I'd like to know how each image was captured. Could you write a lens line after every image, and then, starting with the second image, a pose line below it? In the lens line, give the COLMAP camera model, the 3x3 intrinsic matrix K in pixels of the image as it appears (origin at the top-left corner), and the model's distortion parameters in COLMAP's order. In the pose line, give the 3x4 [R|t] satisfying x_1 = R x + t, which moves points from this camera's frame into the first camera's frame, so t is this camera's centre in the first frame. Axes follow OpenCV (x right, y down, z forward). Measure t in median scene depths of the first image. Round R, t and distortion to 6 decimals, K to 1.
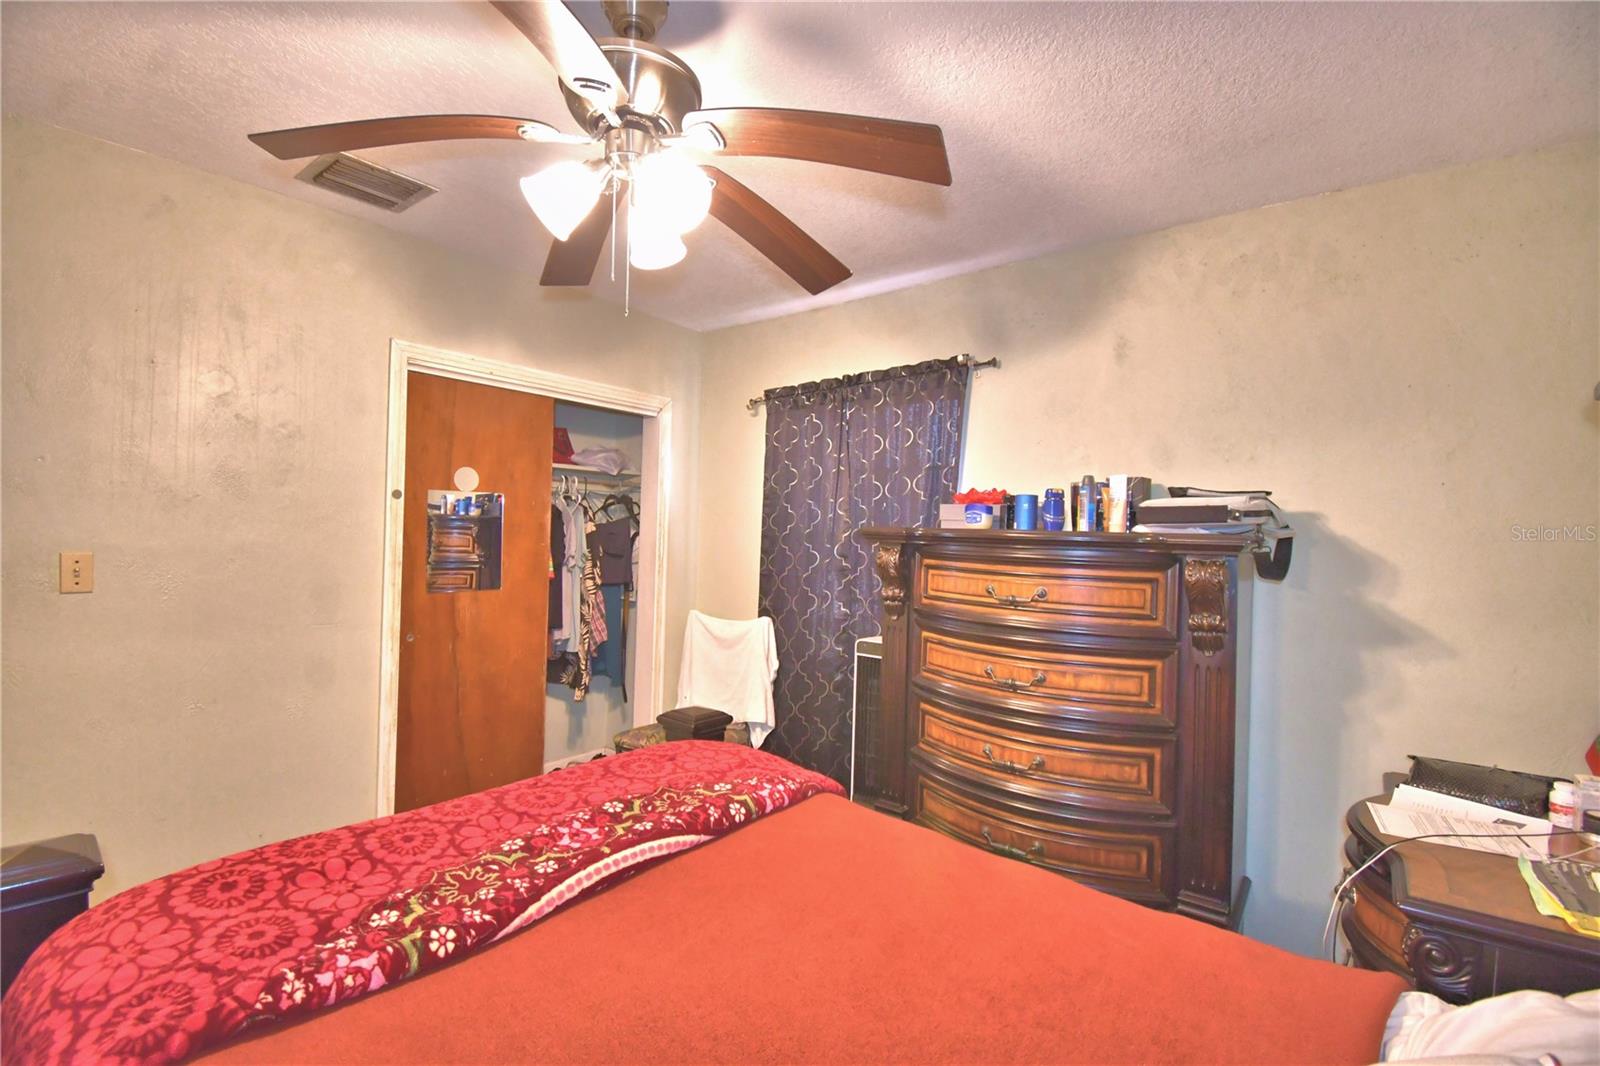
lens RADIAL K [[706.4, 0, 795.7], [0, 706.4, 535.0], [0, 0, 1]] dist [0.018727, -0.025567]
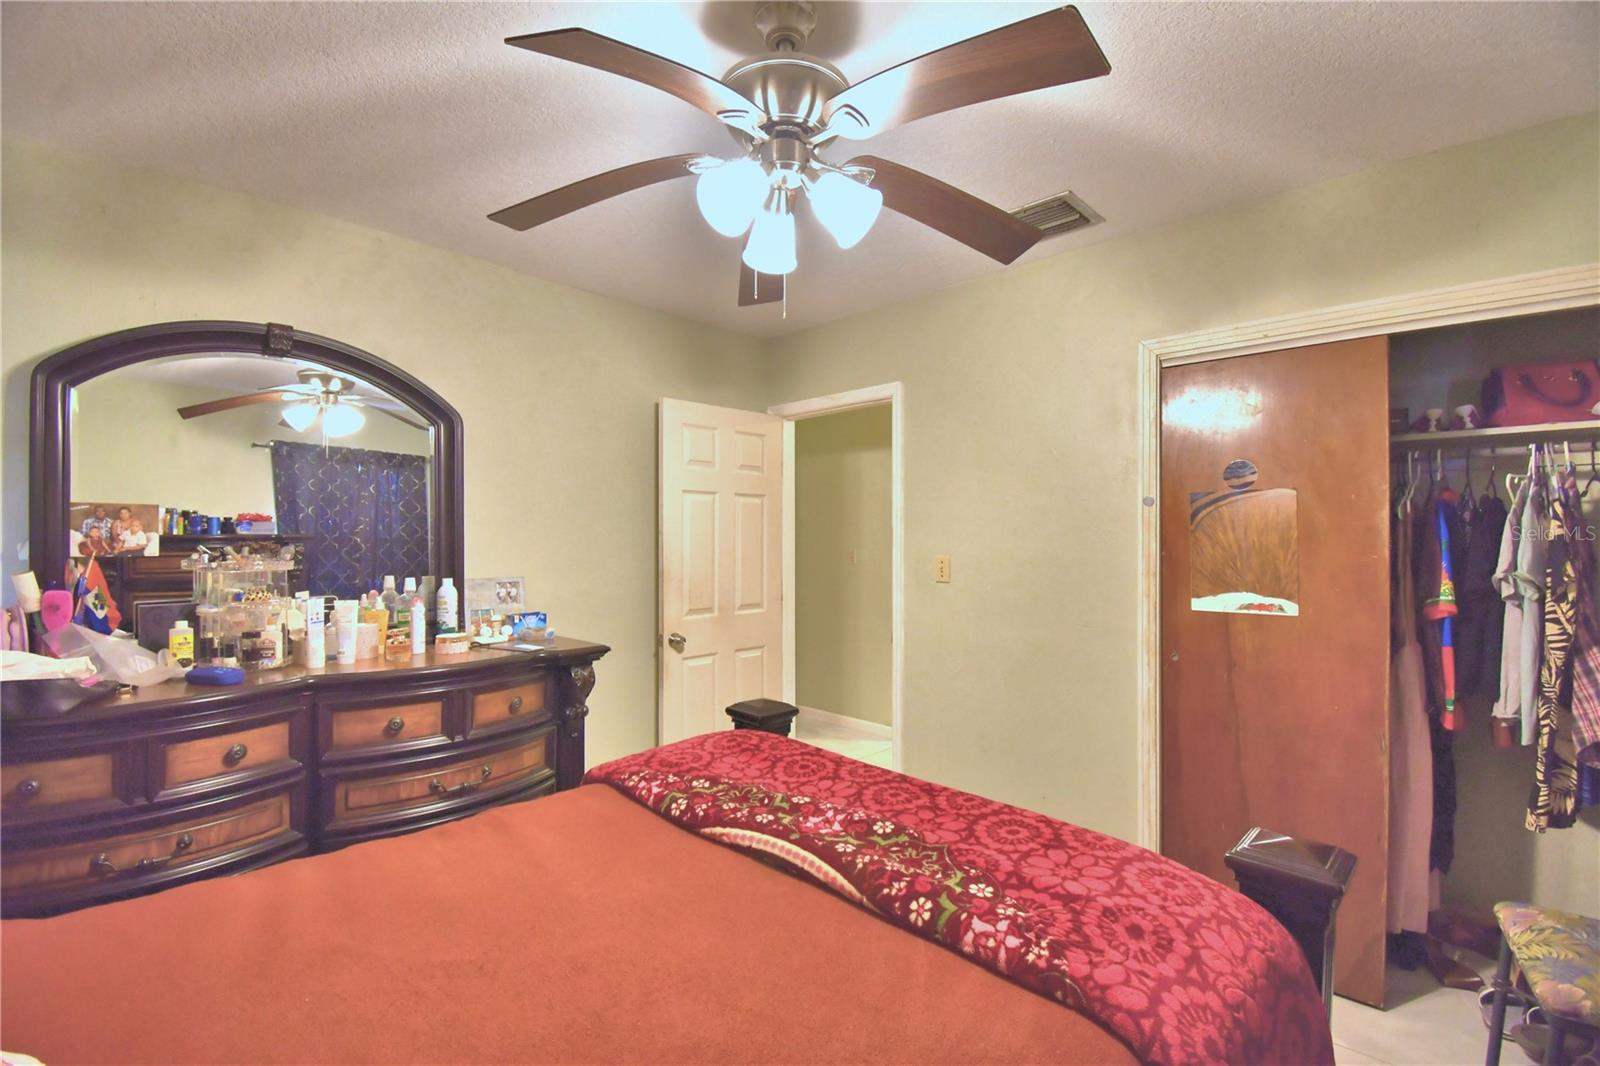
lens RADIAL K [[706.4, 0, 795.7], [0, 706.4, 535.0], [0, 0, 1]] dist [0.018727, -0.025567]
pose [[-0.099372, -0.030967, -0.994568, 0.733567], [-0.009370, 0.999500, -0.030184, 0.035546], [0.995006, 0.006319, -0.099612, 1.051056]]
